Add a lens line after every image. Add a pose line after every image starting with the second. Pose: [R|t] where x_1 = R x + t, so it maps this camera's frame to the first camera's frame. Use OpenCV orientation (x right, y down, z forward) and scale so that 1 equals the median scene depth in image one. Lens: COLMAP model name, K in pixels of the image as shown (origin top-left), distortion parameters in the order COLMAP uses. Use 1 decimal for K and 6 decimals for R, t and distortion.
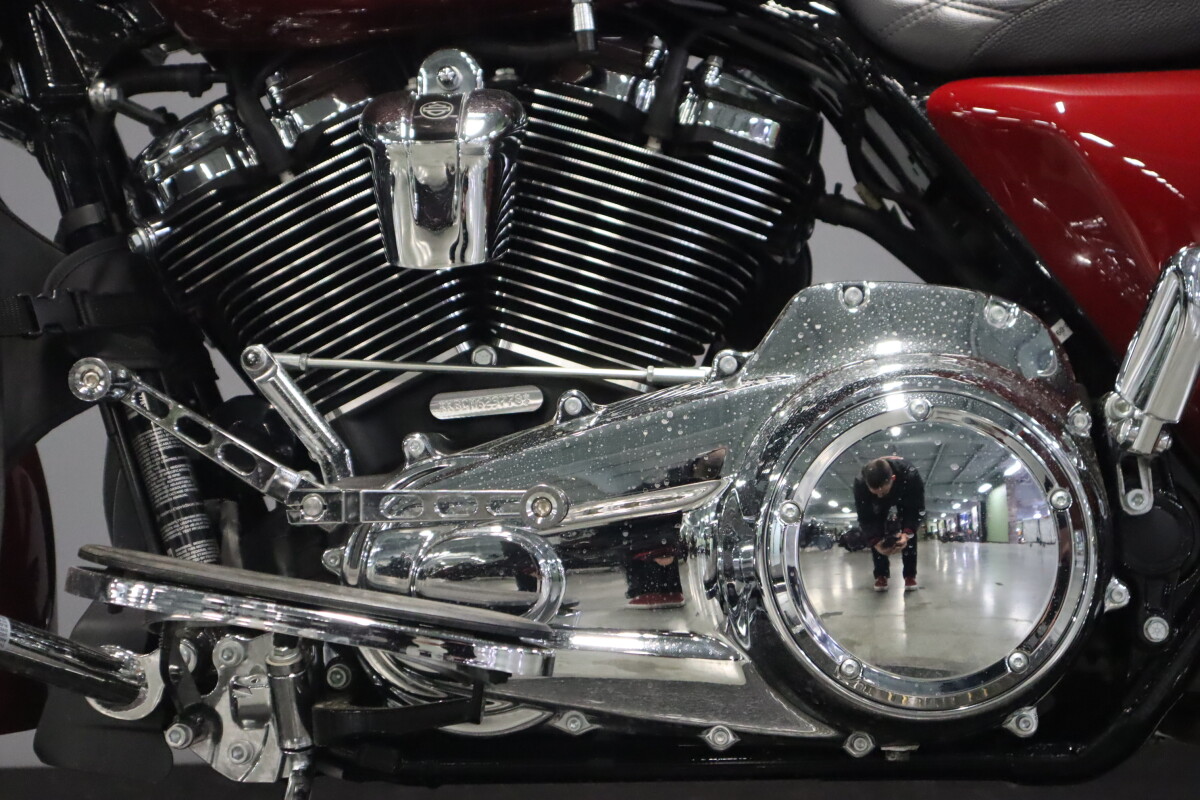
lens RADIAL K [[1998.7, 0, 600.0], [0, 1998.7, 400.0], [0, 0, 1]] dist [-0.017746, -0.081495]
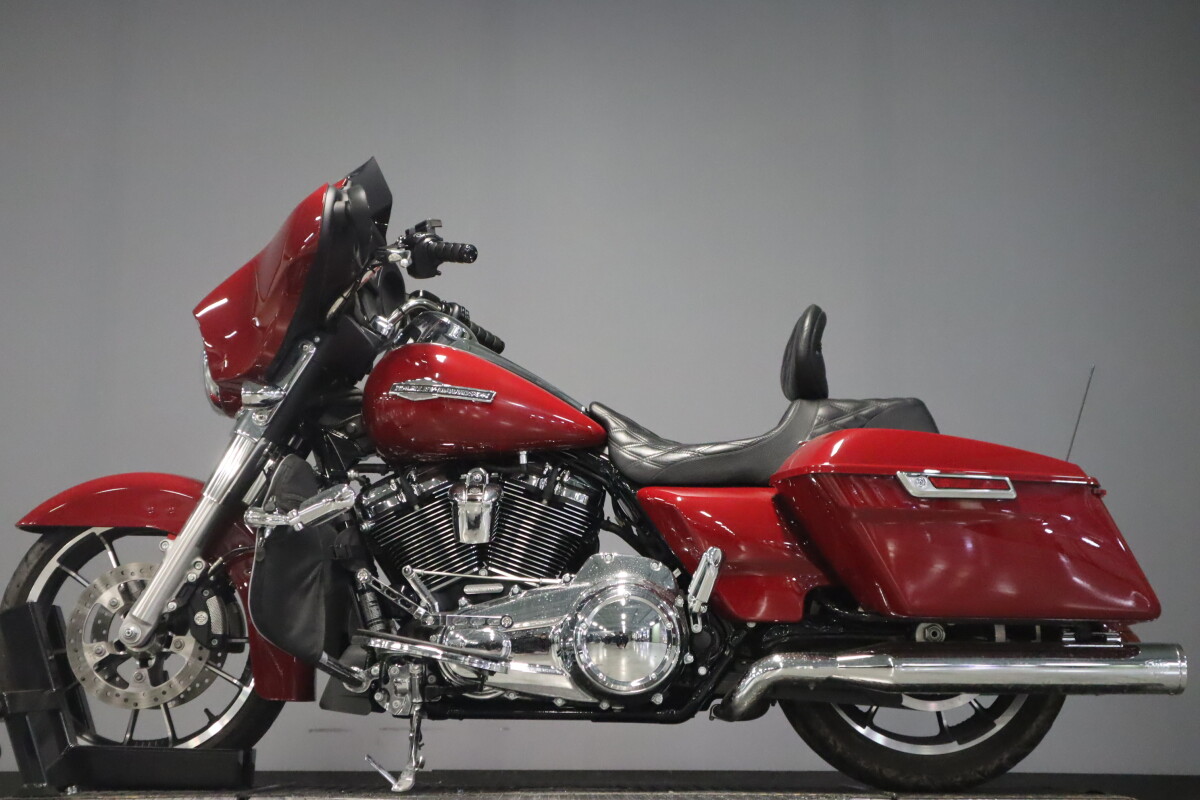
lens RADIAL K [[1718.2, 0, 600.0], [0, 1718.2, 400.0], [0, 0, 1]] dist [0.000838, 0.064235]
pose [[0.996283, 0.047739, 0.071701, -0.084134], [-0.038847, 0.991934, -0.120655, 0.025234], [-0.076883, 0.117421, 0.990102, -1.581379]]
